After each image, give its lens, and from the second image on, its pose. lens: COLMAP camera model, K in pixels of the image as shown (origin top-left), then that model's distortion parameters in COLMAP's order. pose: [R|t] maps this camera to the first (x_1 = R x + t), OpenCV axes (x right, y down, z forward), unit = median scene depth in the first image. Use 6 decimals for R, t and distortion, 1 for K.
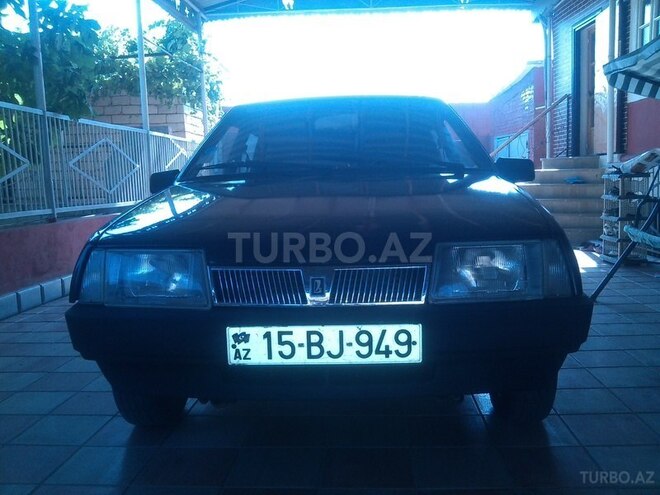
lens RADIAL K [[651.1, 0, 330.0], [0, 651.1, 247.5], [0, 0, 1]] dist [-0.021218, -0.014233]
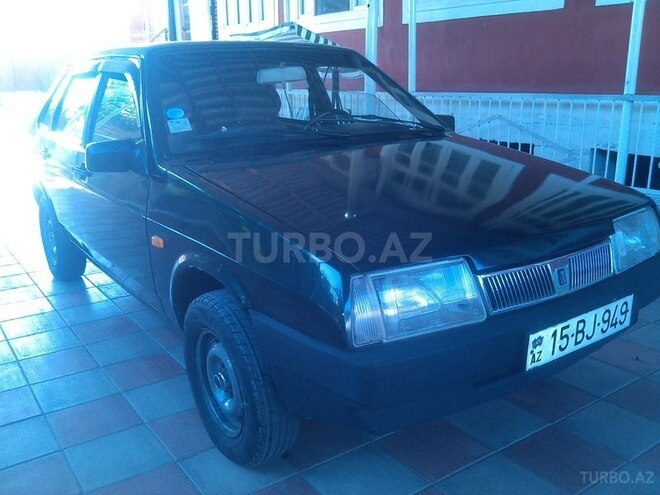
lens RADIAL K [[637.5, 0, 330.0], [0, 637.5, 247.5], [0, 0, 1]] dist [-0.013312, -0.009430]
pose [[0.780922, -0.150215, 0.606298, -0.954238], [0.057488, 0.983817, 0.169704, -0.187734], [-0.621978, -0.097671, 0.776919, 0.454118]]
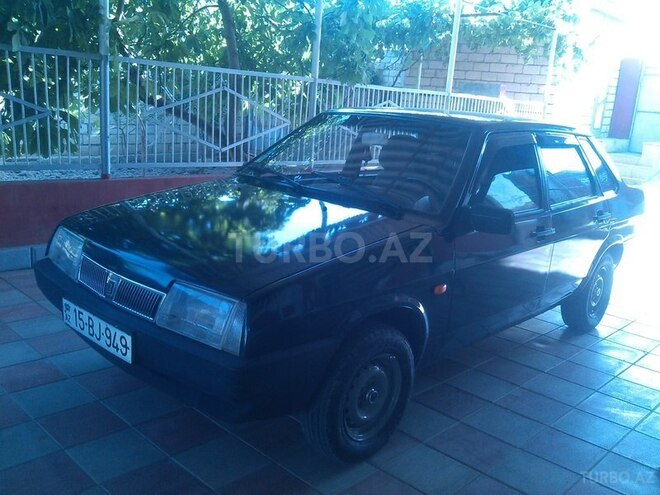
lens RADIAL K [[651.1, 0, 330.0], [0, 651.1, 247.5], [0, 0, 1]] dist [-0.021218, -0.014233]
pose [[0.757585, 0.228931, -0.611274, 1.194904], [-0.161474, 0.973101, 0.164316, -0.335144], [0.632448, -0.025778, 0.774173, 0.235790]]
